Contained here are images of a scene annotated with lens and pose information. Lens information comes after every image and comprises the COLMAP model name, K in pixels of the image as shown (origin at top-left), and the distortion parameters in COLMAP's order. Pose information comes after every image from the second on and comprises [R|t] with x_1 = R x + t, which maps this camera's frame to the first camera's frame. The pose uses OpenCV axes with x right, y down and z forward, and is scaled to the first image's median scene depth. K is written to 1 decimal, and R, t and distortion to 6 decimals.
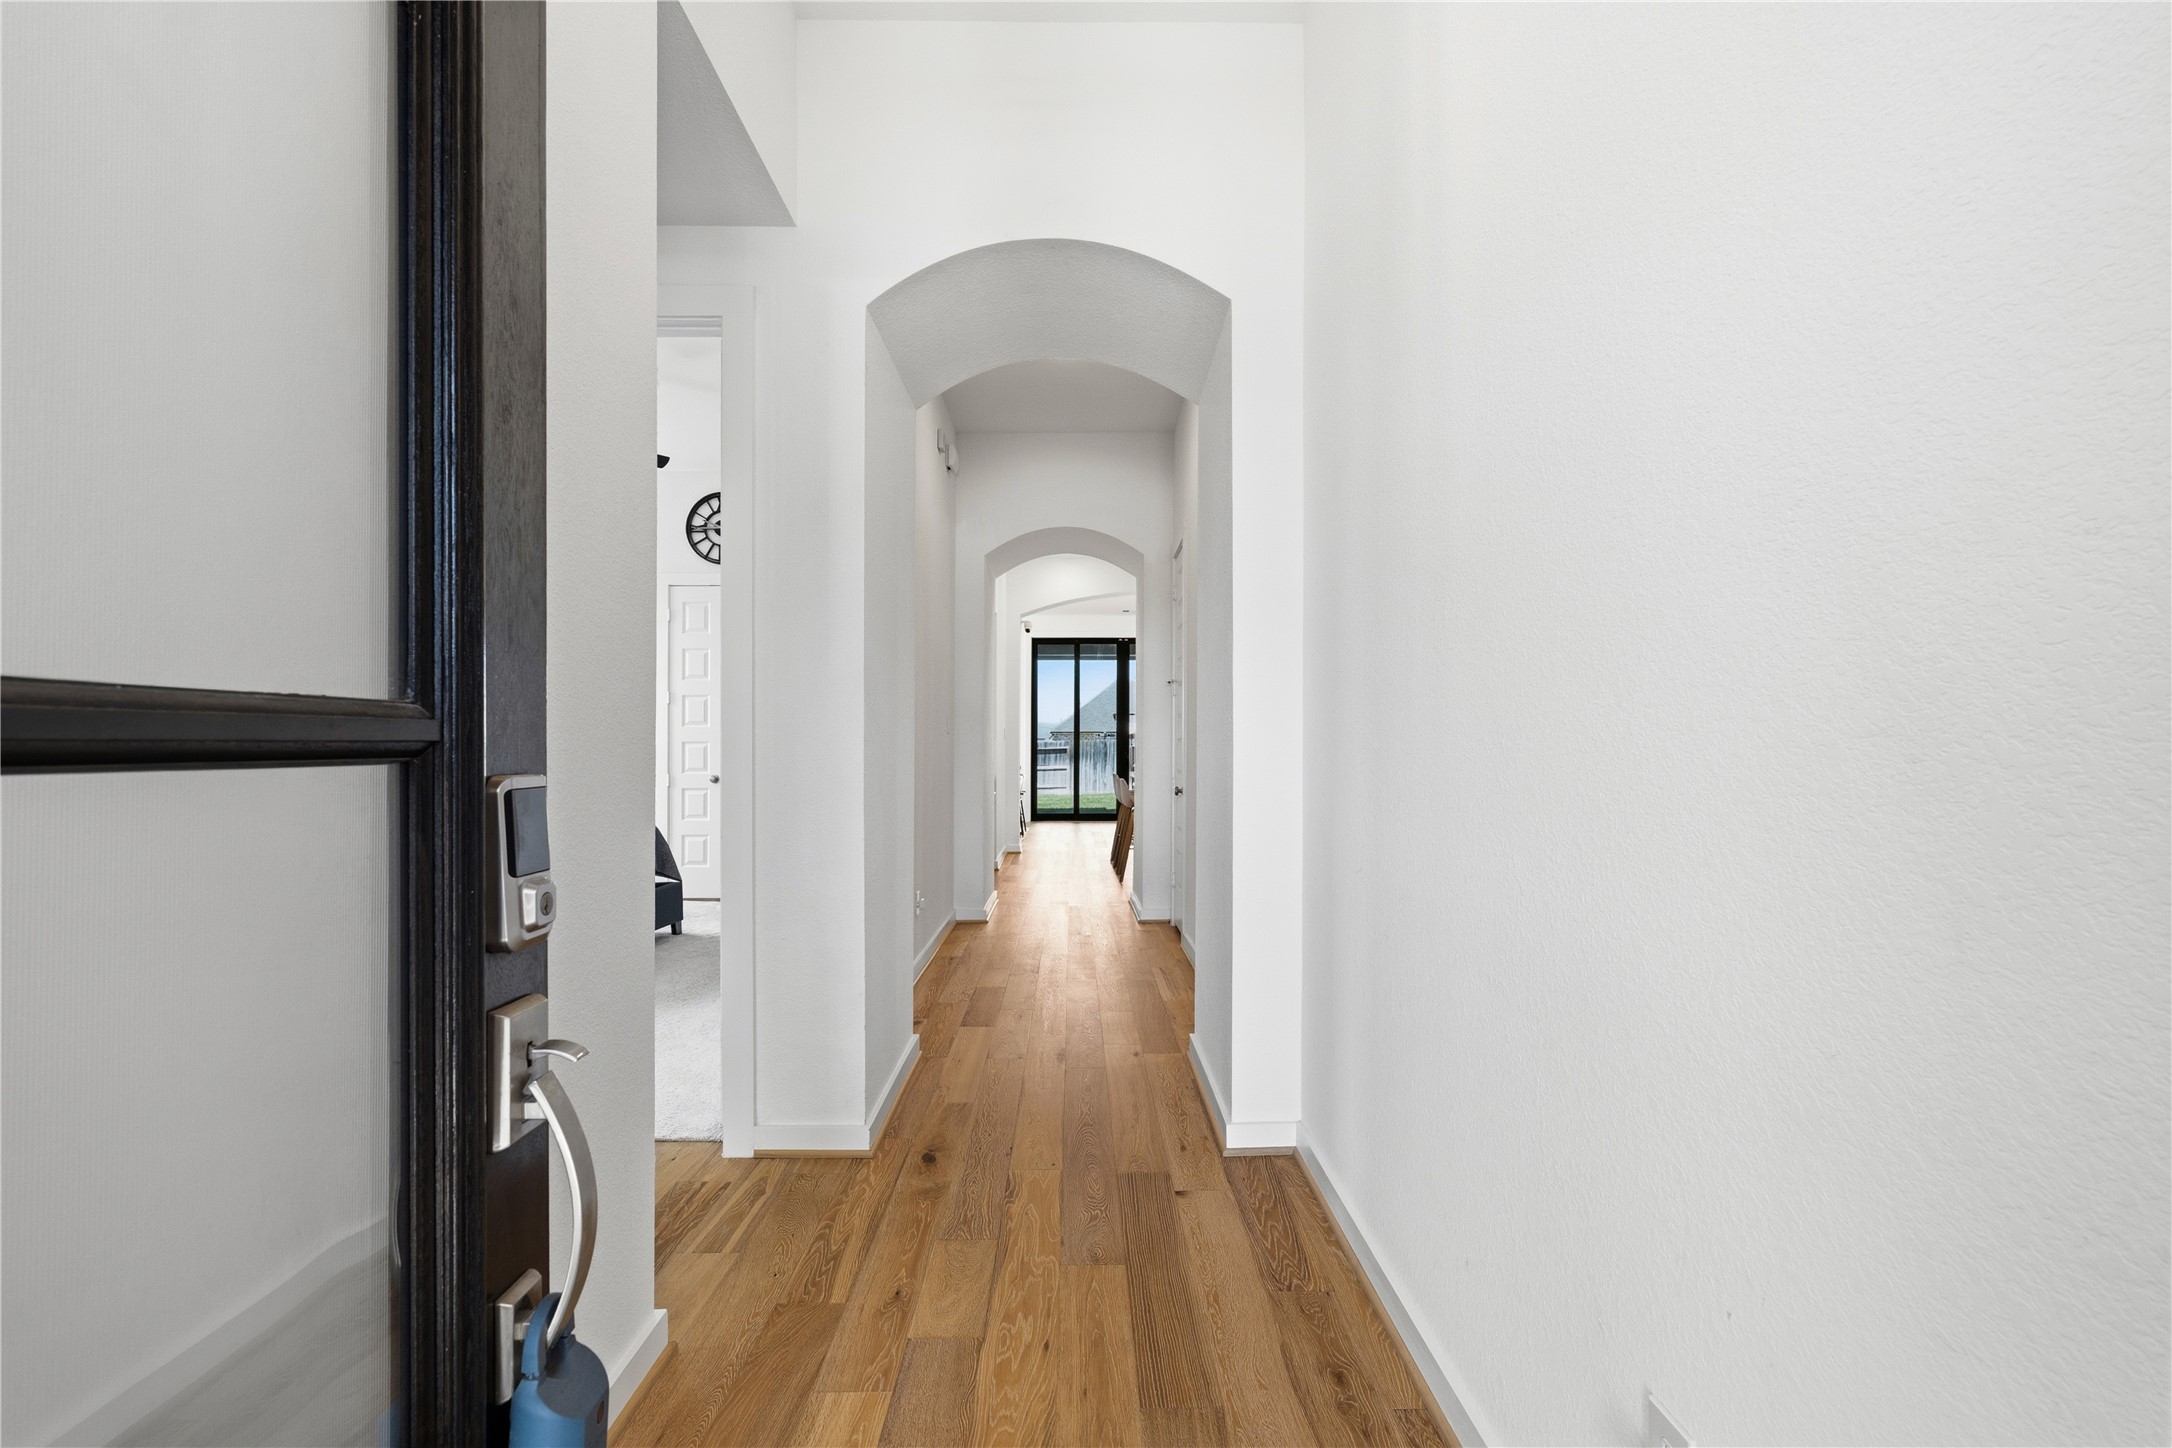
lens RADIAL K [[970.5, 0, 1084.1], [0, 970.5, 736.3], [0, 0, 1]] dist [-0.012479, 0.000190]
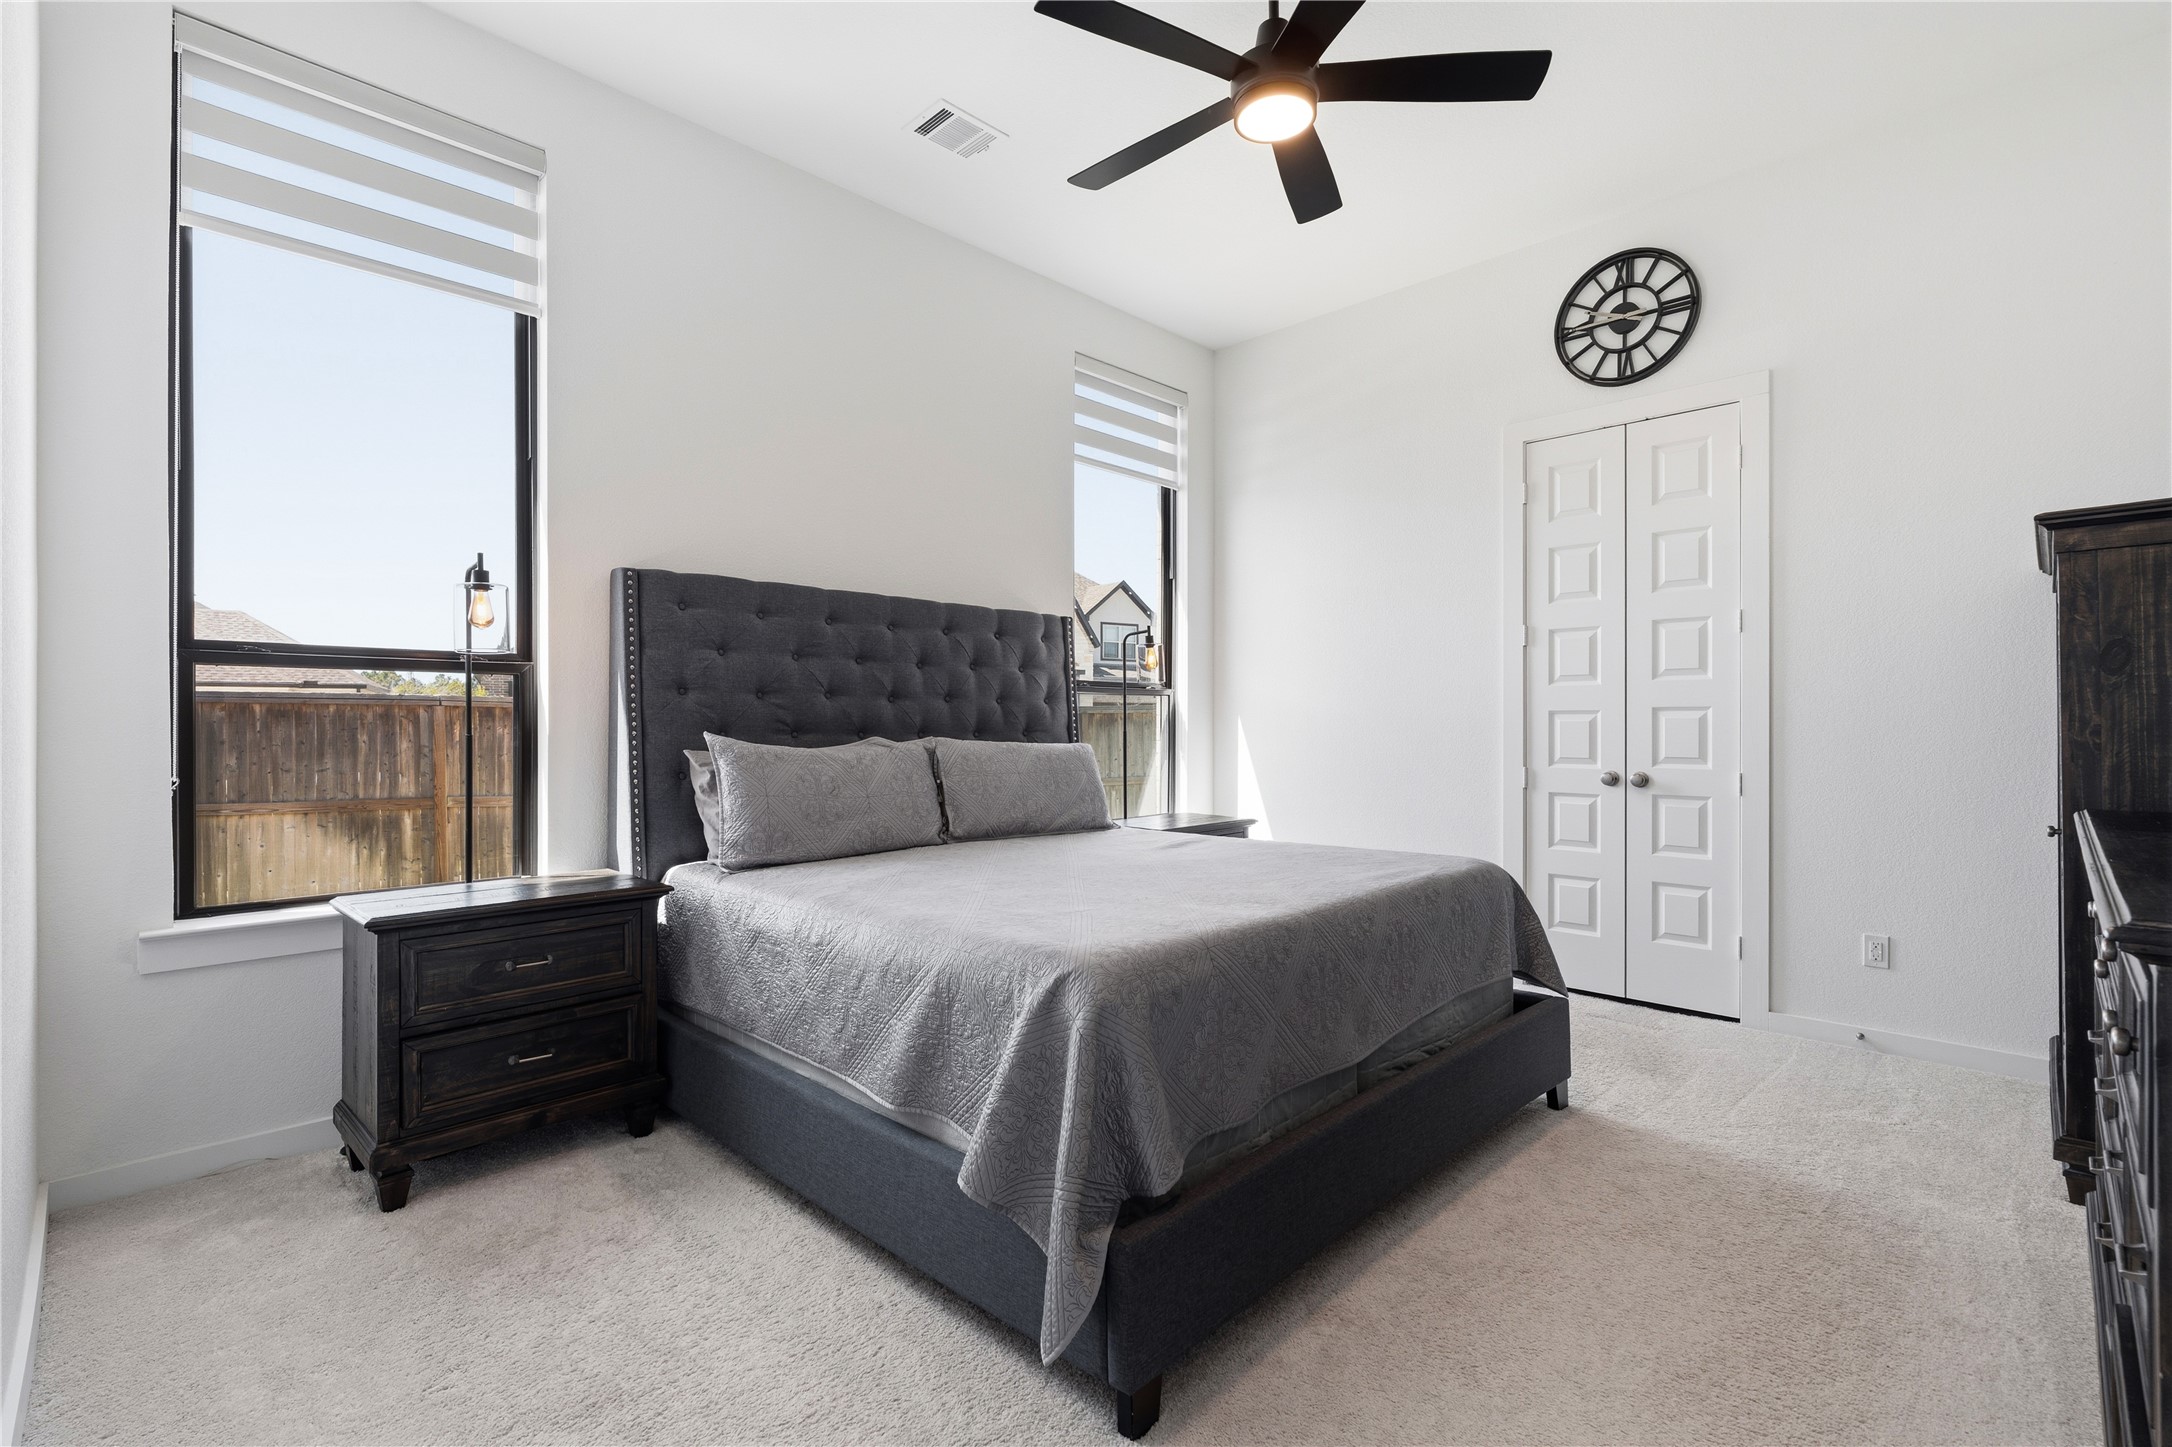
lens RADIAL K [[970.5, 0, 1086.1], [0, 970.5, 722.1], [0, 0, 1]] dist [-0.012479, 0.000190]
pose [[0.694795, 0.001068, -0.719207, -0.193550], [0.004305, 0.999975, 0.005643, 0.007749], [0.719195, -0.007017, 0.694773, 0.404825]]
